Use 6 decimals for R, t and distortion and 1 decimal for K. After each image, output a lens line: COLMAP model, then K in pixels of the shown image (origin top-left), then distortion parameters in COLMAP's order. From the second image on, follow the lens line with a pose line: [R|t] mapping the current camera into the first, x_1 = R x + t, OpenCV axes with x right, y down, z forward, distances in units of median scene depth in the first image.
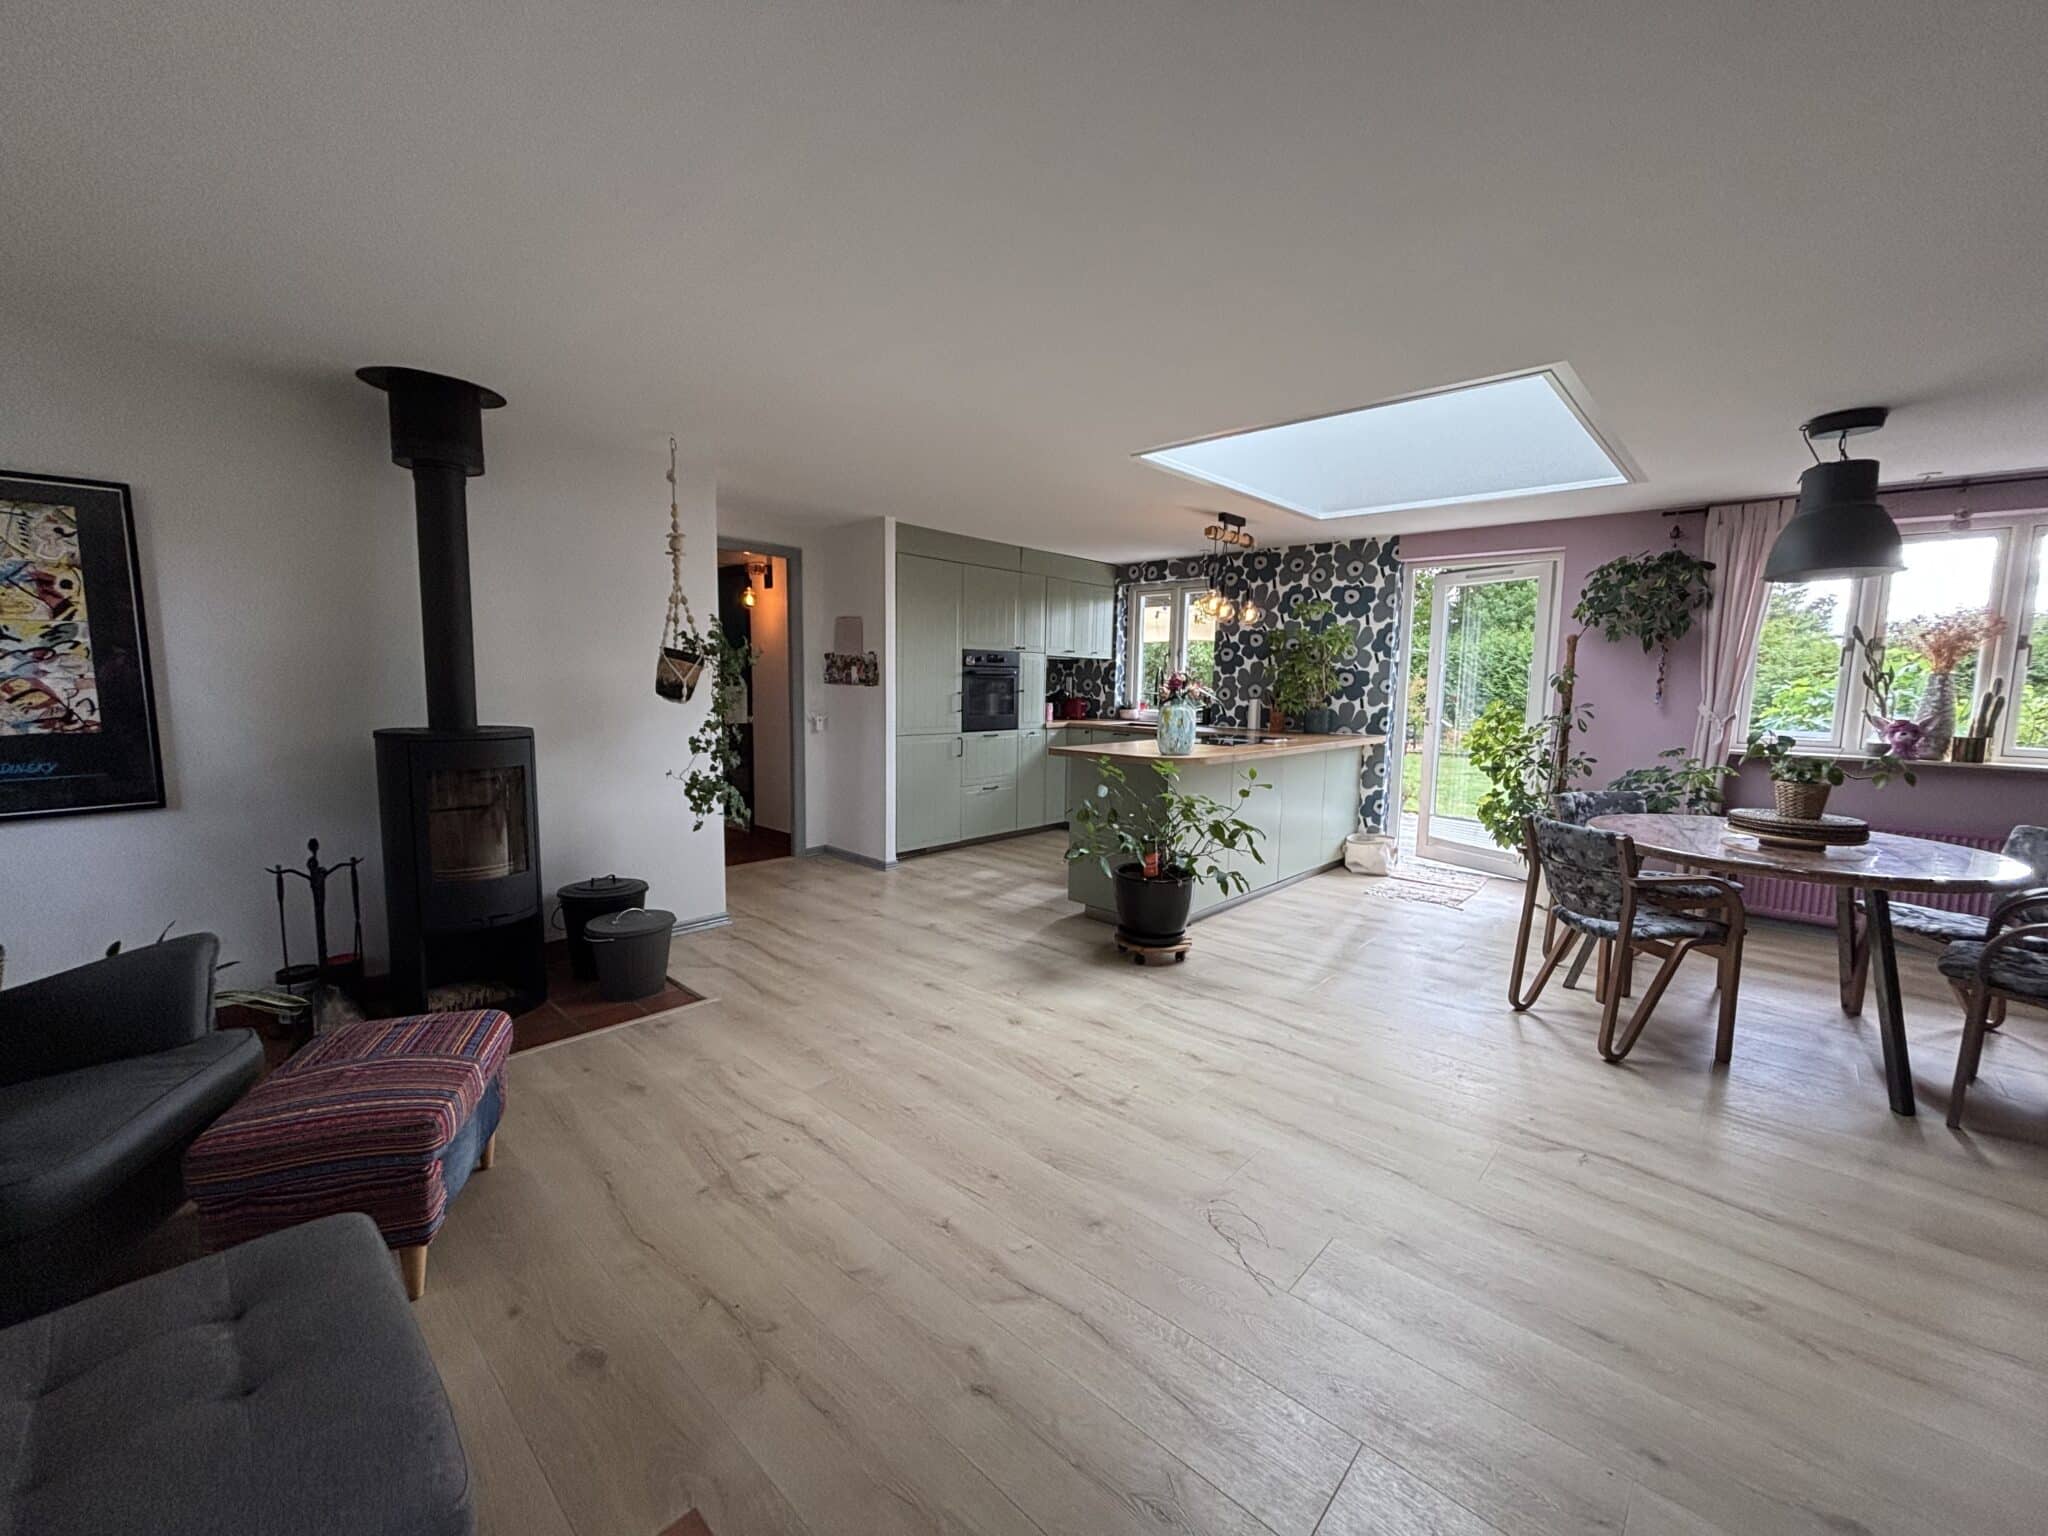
lens RADIAL K [[808.1, 0, 1024.9], [0, 808.1, 778.1], [0, 0, 1]] dist [0.019542, -0.015076]
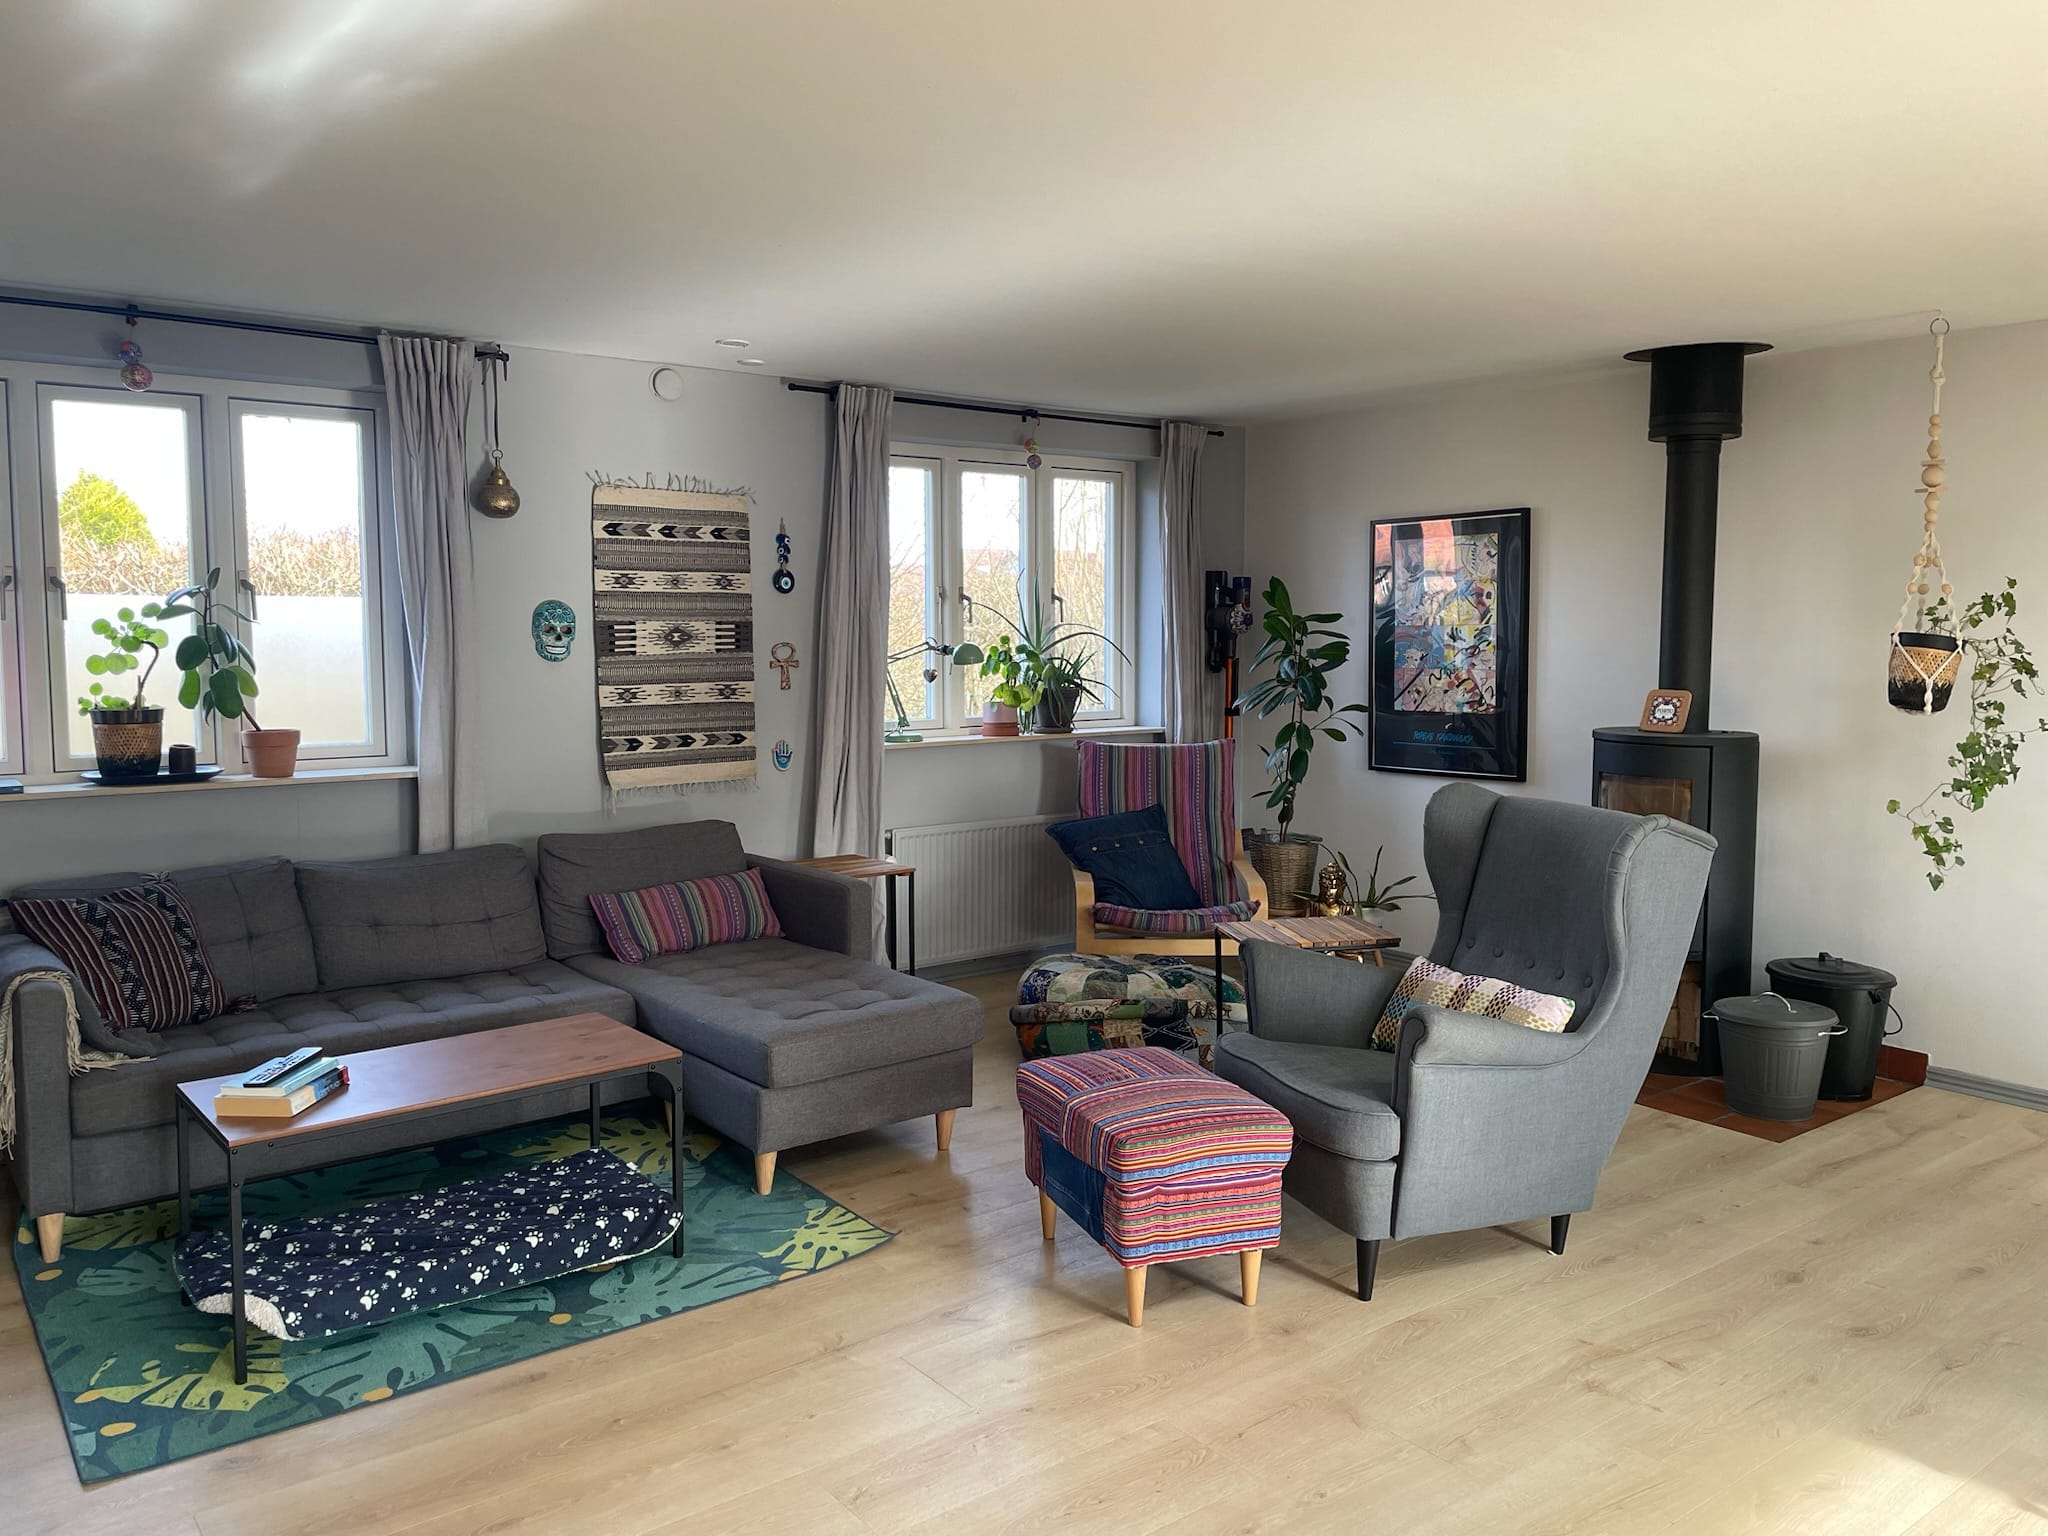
lens RADIAL K [[1534.7, 0, 1023.3], [0, 1534.7, 754.3], [0, 0, 1]] dist [0.104689, -0.147497]
pose [[-0.172548, 0.068222, -0.982636, 0.568764], [-0.120959, 0.988581, 0.089874, -0.053592], [0.977546, 0.134367, -0.162325, 0.307353]]
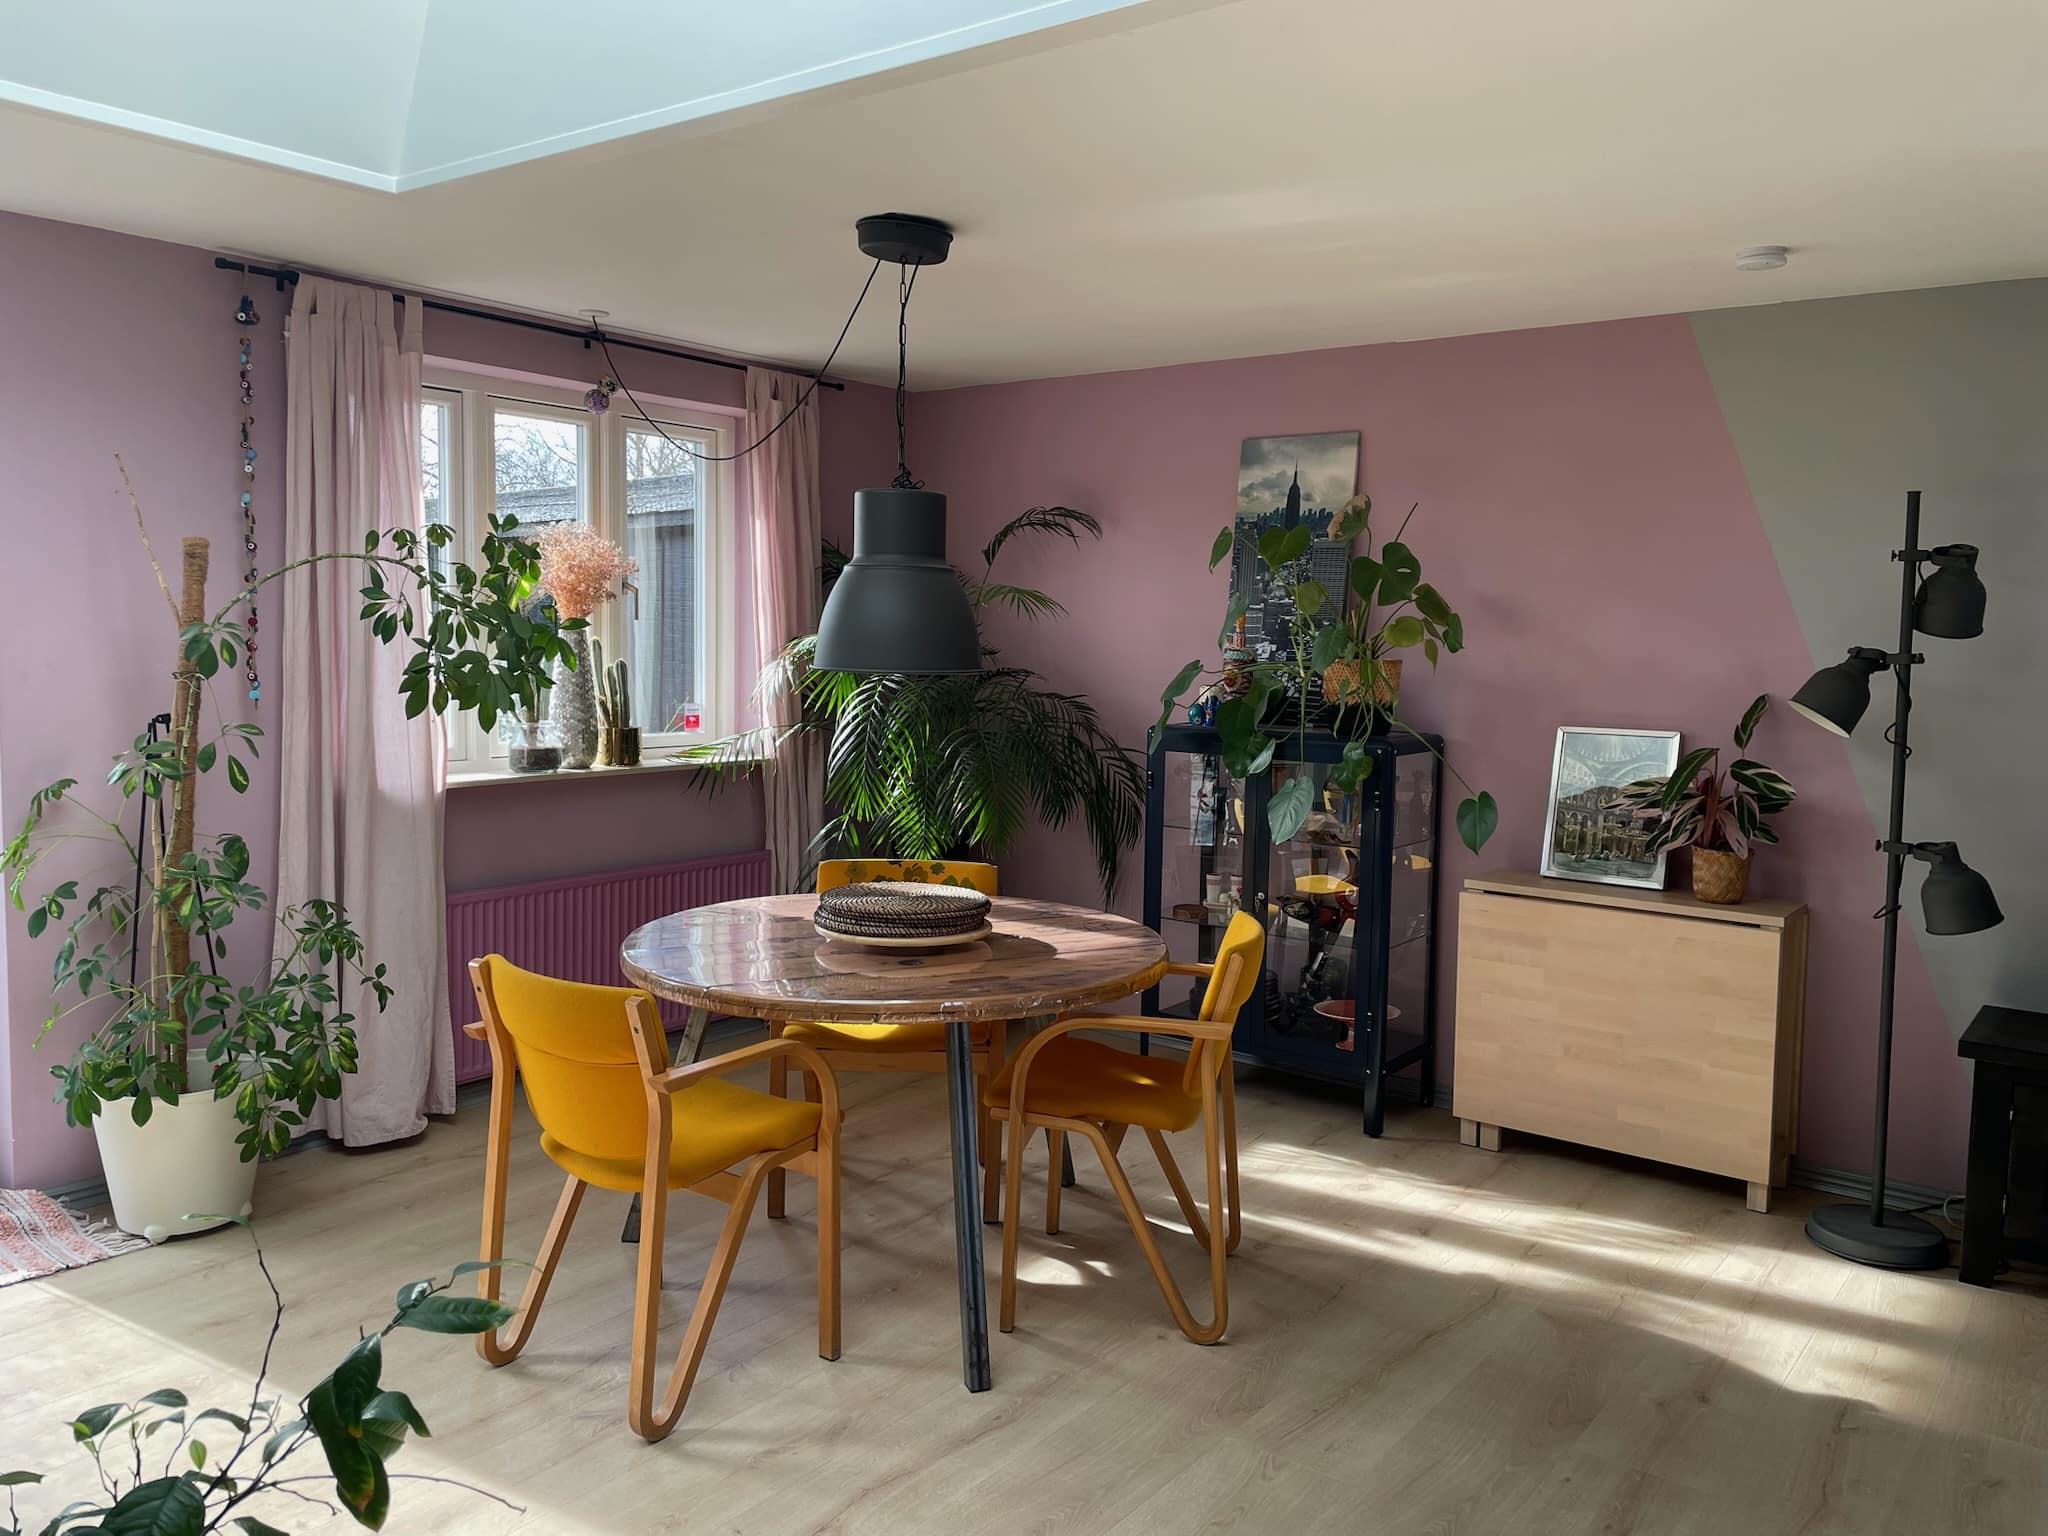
lens RADIAL K [[1534.7, 0, 1023.3], [0, 1534.7, 754.3], [0, 0, 1]] dist [0.104689, -0.147497]
pose [[-0.086562, -0.100701, 0.991144, -0.078905], [0.098497, 0.989139, 0.109100, -0.091434], [-0.991365, 0.107069, -0.075703, 0.521975]]
